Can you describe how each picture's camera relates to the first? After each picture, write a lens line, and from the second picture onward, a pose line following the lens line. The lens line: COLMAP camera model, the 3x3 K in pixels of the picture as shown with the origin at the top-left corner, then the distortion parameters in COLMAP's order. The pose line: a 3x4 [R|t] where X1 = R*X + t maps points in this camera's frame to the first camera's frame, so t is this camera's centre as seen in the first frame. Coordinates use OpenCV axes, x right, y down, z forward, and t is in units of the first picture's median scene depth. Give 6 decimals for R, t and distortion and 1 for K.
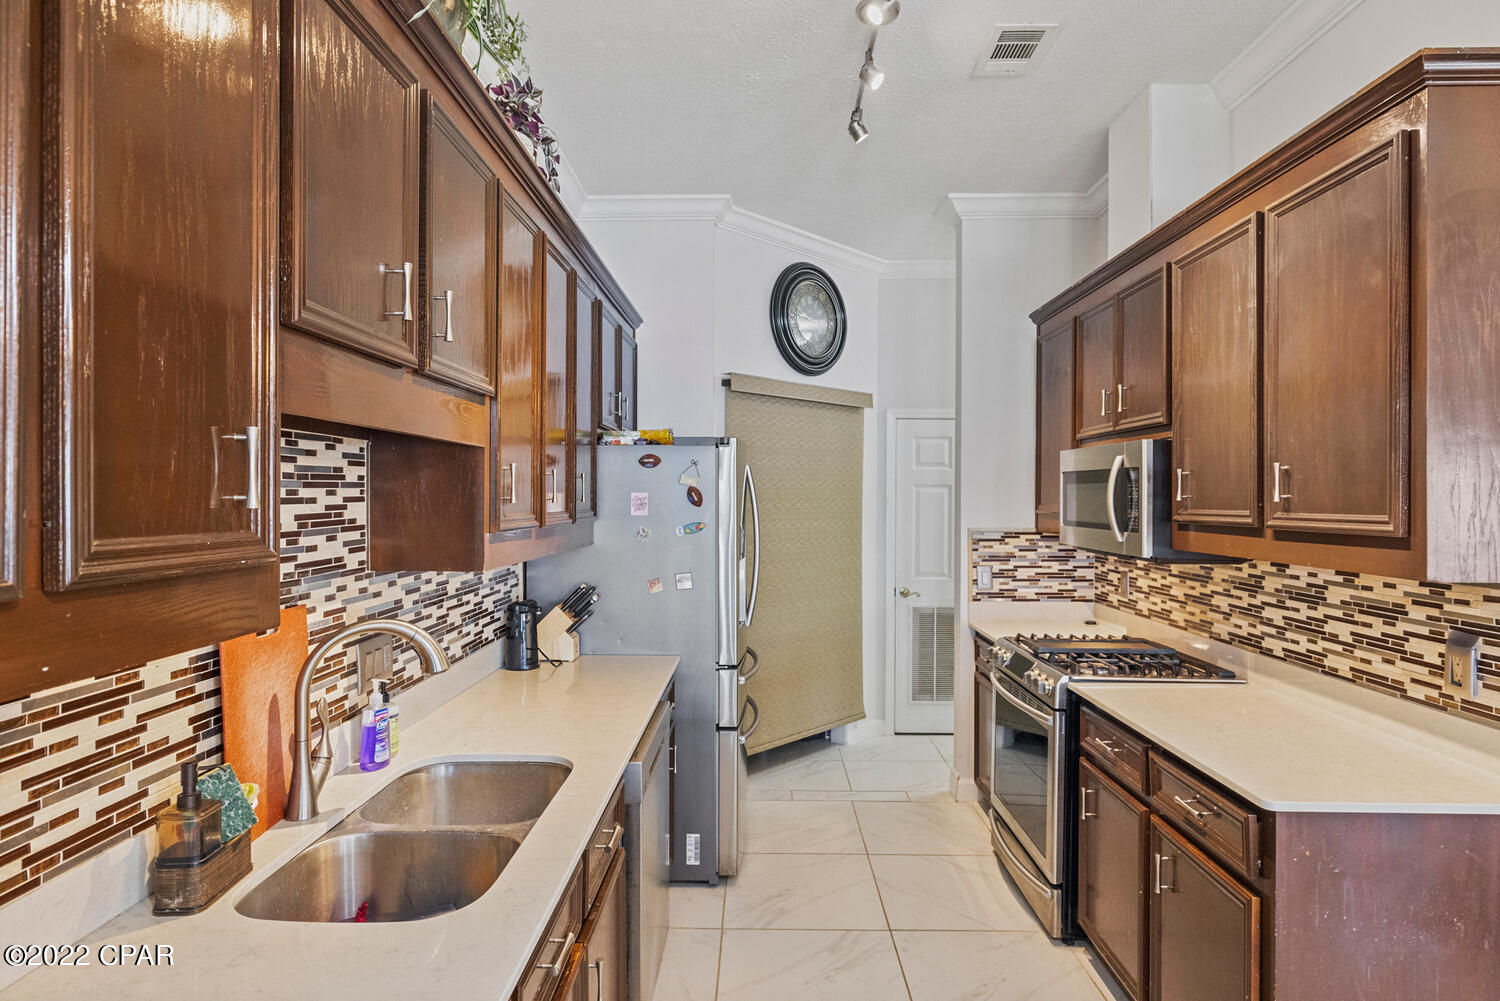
lens RADIAL K [[805.4, 0, 750.0], [0, 805.4, 500.5], [0, 0, 1]] dist [-0.000301, -0.001975]
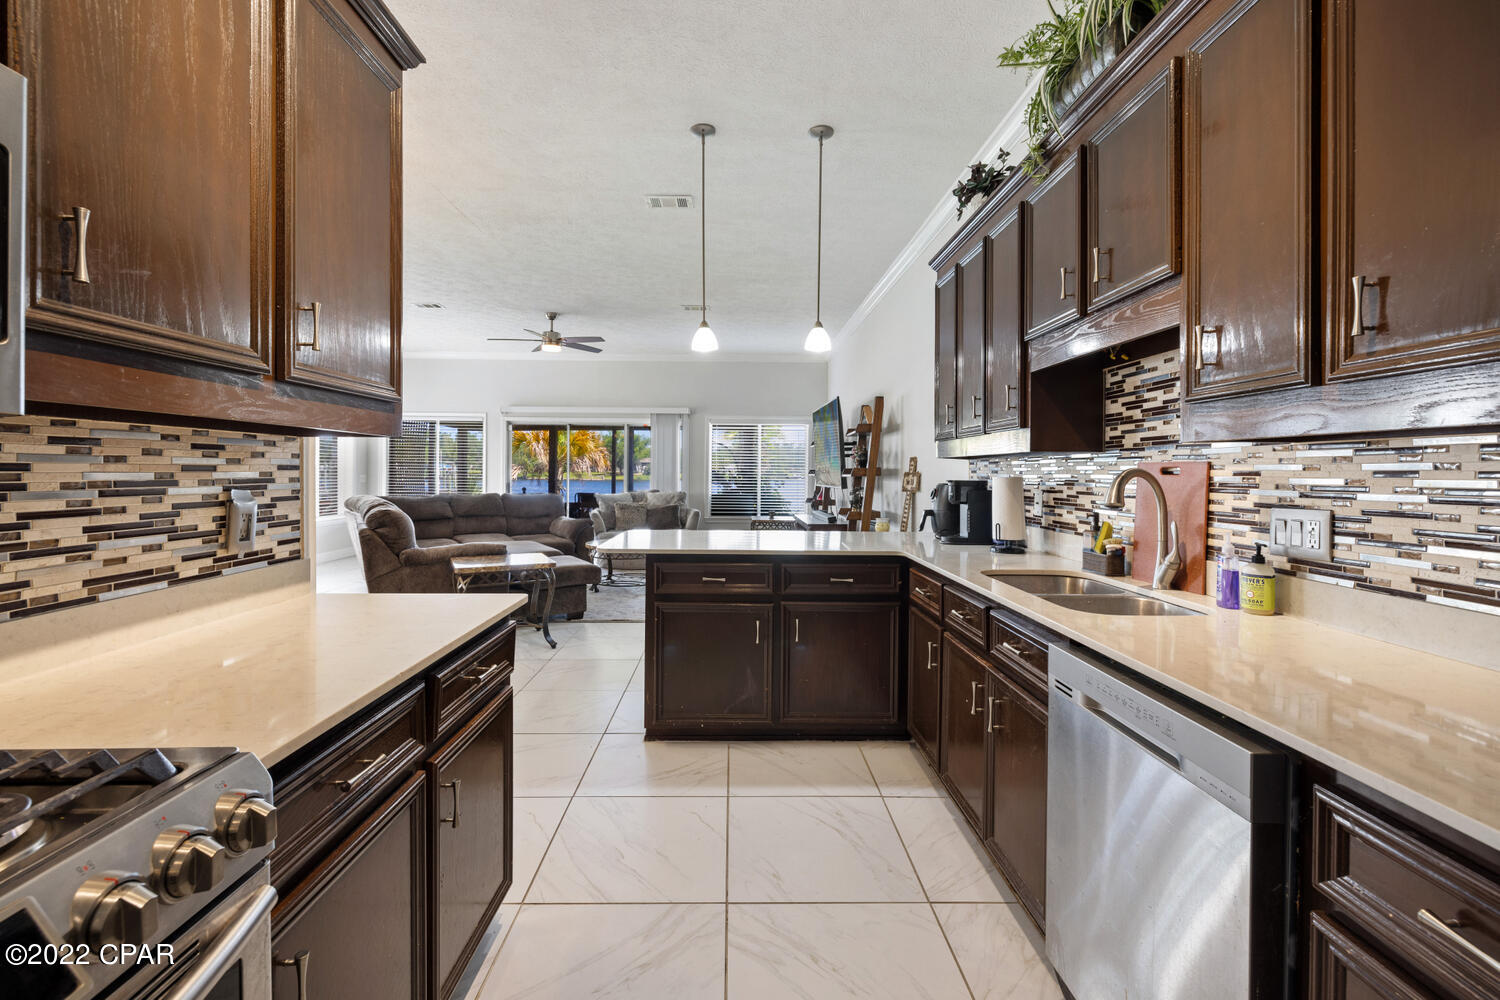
lens RADIAL K [[635.8, 0, 749.0], [0, 635.8, 485.0], [0, 0, 1]] dist [-0.000713, 0.000055]
pose [[-0.999152, -0.015491, -0.038157, 0.181599], [-0.016493, 0.999523, 0.026108, 0.087383], [0.037734, 0.026715, -0.998931, 1.286400]]
